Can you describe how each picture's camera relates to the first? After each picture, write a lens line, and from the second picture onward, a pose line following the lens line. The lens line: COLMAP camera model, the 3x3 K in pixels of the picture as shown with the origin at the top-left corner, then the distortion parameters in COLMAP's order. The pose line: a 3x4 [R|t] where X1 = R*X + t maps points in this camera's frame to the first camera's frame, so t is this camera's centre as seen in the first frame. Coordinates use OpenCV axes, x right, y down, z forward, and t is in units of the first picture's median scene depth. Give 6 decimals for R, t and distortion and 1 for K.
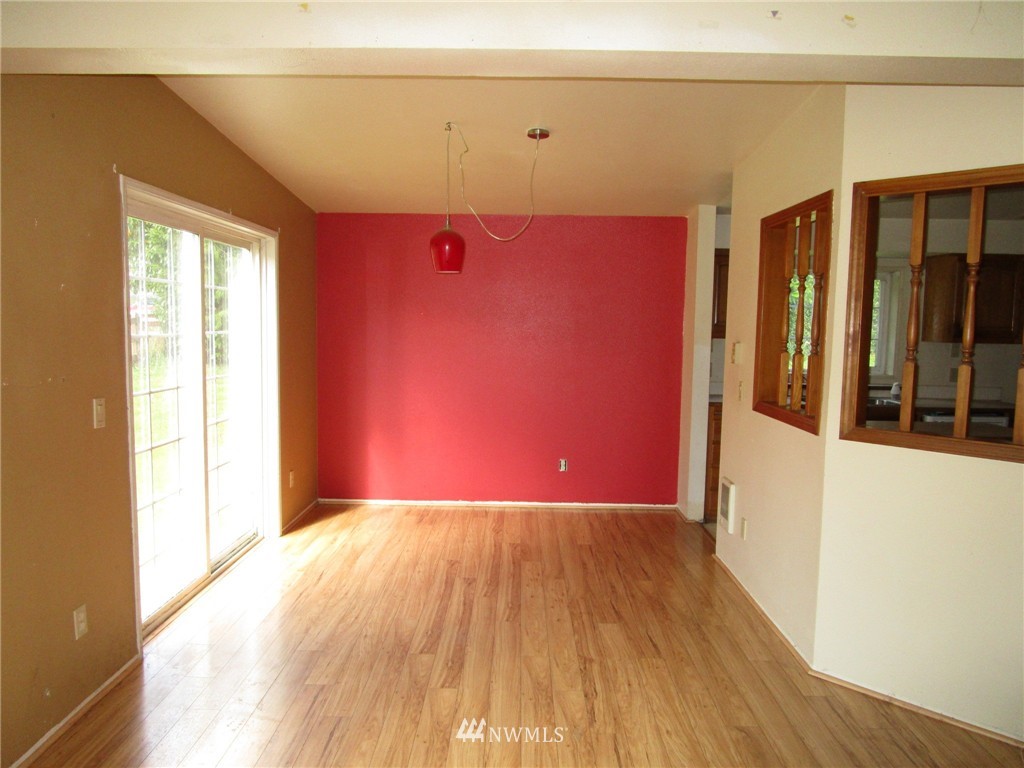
lens RADIAL K [[732.1, 0, 516.9], [0, 732.1, 387.5], [0, 0, 1]] dist [-0.000960, 0.000243]
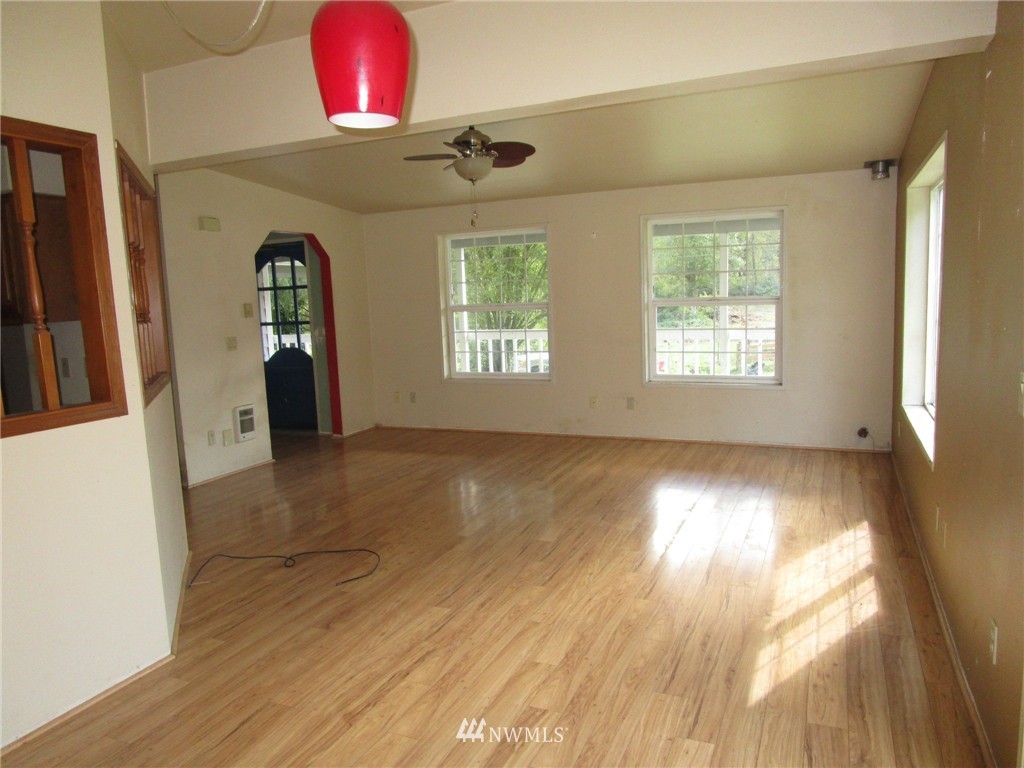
lens RADIAL K [[732.1, 0, 516.9], [0, 732.1, 387.5], [0, 0, 1]] dist [-0.000960, 0.000243]
pose [[-0.918905, -0.025575, 0.393649, -0.397577], [0.064361, 0.974805, 0.213571, -0.132467], [-0.389193, 0.221587, -0.894107, 1.703844]]
